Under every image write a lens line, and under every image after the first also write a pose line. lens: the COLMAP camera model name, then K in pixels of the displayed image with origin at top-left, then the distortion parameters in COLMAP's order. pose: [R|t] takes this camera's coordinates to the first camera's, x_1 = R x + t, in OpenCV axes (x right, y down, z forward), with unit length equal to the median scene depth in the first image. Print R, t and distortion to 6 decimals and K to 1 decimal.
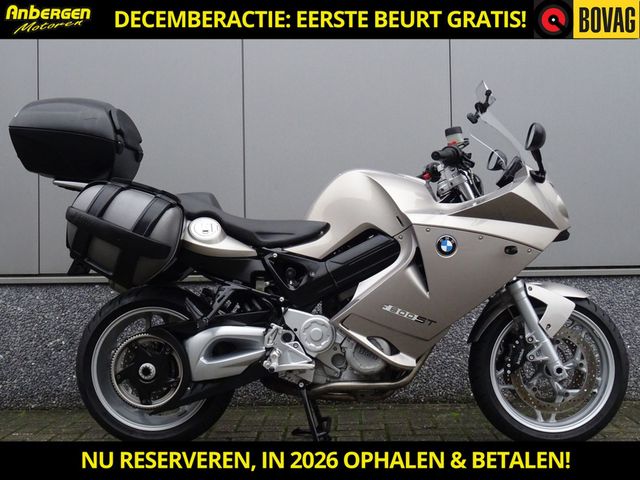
lens RADIAL K [[845.0, 0, 321.4], [0, 845.0, 240.9], [0, 0, 1]] dist [-0.029510, 0.000000]
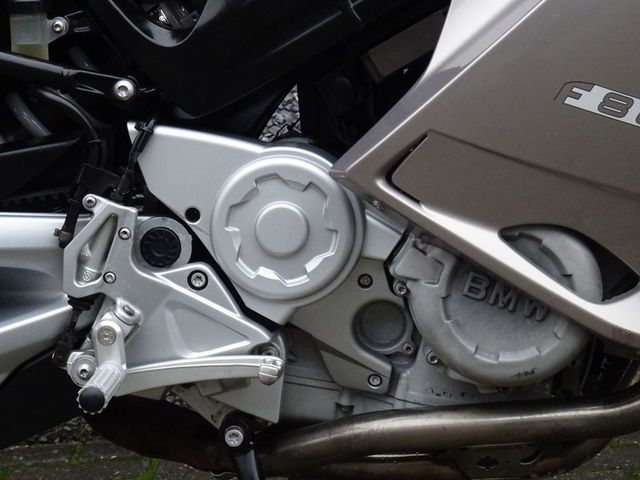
lens RADIAL K [[1724.6, 0, 320.8], [0, 1724.6, 239.9], [0, 0, 1]] dist [-0.081489, 0.000000]
pose [[0.998132, -0.060456, -0.008840, 0.008890], [0.061094, 0.985793, 0.156462, 0.039289], [-0.000745, -0.156710, 0.987644, 0.524298]]
